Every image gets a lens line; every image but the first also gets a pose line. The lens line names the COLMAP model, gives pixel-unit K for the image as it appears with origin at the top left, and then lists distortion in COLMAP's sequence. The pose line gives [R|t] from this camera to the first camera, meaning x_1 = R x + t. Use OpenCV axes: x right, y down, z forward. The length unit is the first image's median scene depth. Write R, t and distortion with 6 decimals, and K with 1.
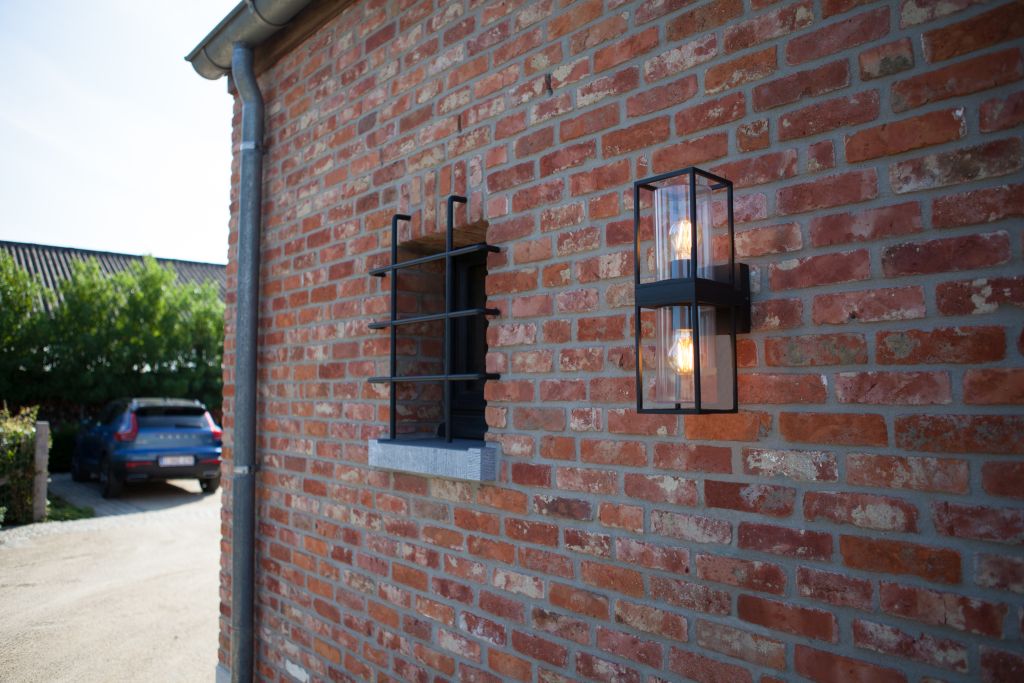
lens RADIAL K [[758.2, 0, 539.8], [0, 758.2, 336.1], [0, 0, 1]] dist [-0.085393, 0.053318]
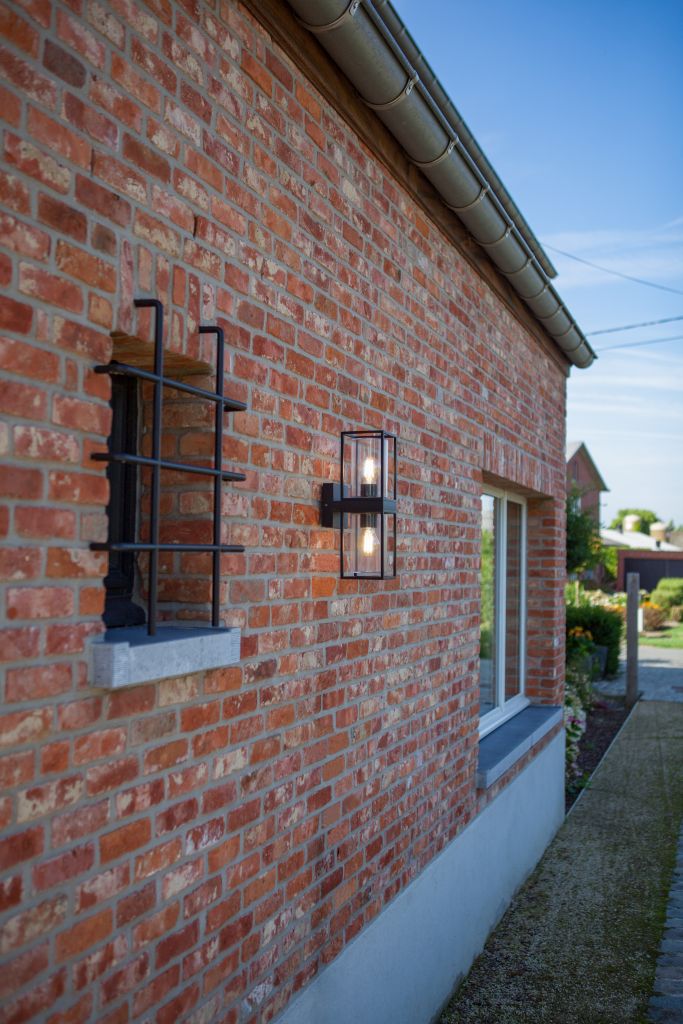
lens RADIAL K [[1068.2, 0, 343.4], [0, 1068.2, 515.6], [0, 0, 1]] dist [-0.031995, 0.000000]
pose [[-0.456662, 0.029663, 0.889146, -1.143755], [-0.079037, 0.994139, -0.073759, 0.088141], [-0.886122, -0.103959, -0.451641, 1.314776]]
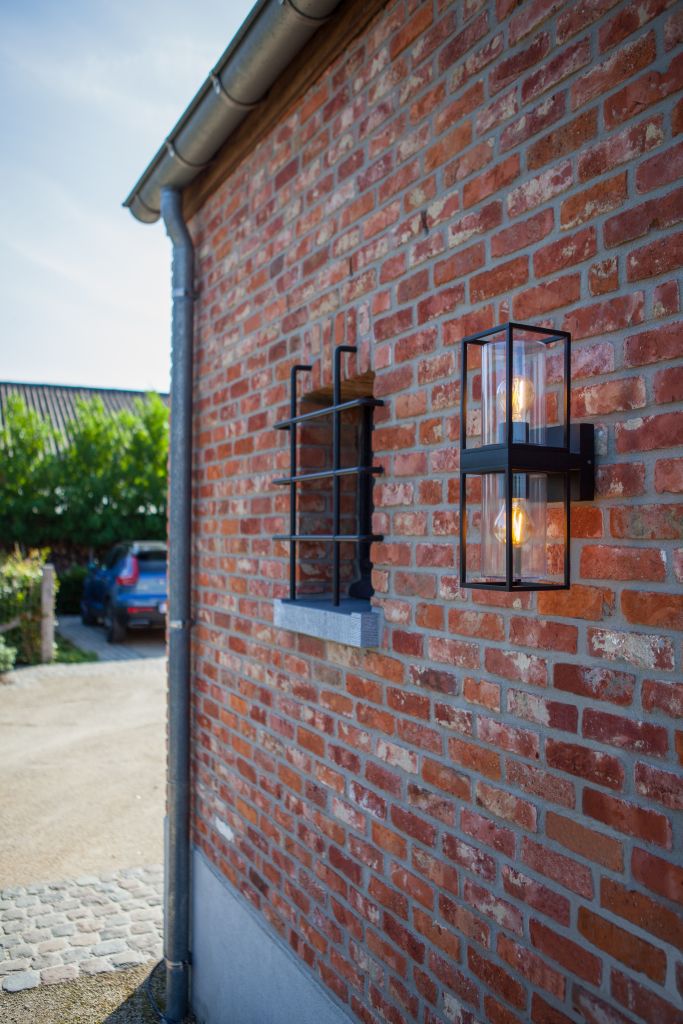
lens RADIAL K [[868.7, 0, 345.1], [0, 868.7, 512.4], [0, 0, 1]] dist [-0.064190, 0.038319]
pose [[0.961077, 0.001868, -0.276275, 0.181167], [0.011380, 0.998861, 0.046341, -0.026669], [0.276047, -0.047681, 0.959961, -0.047390]]
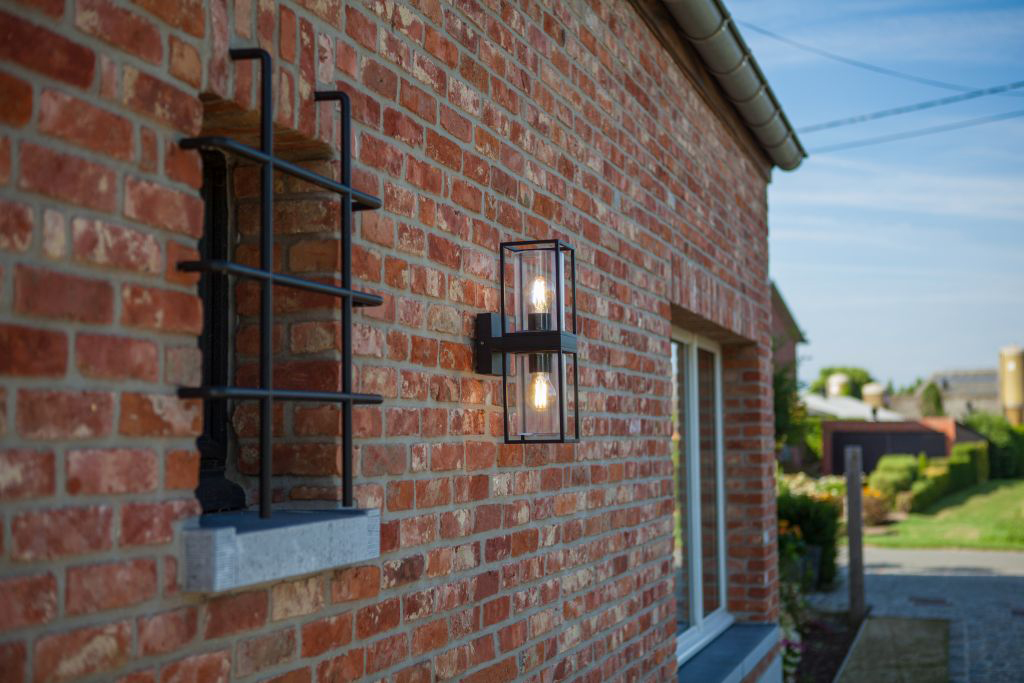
lens RADIAL K [[1414.6, 0, 511.2], [0, 1414.6, 338.2], [0, 0, 1]] dist [0.040439, 0.000000]
pose [[-0.489321, 0.069728, 0.869312, -1.079755], [-0.051618, 0.992735, -0.108683, 0.114542], [-0.870575, -0.098053, -0.482167, 1.333996]]
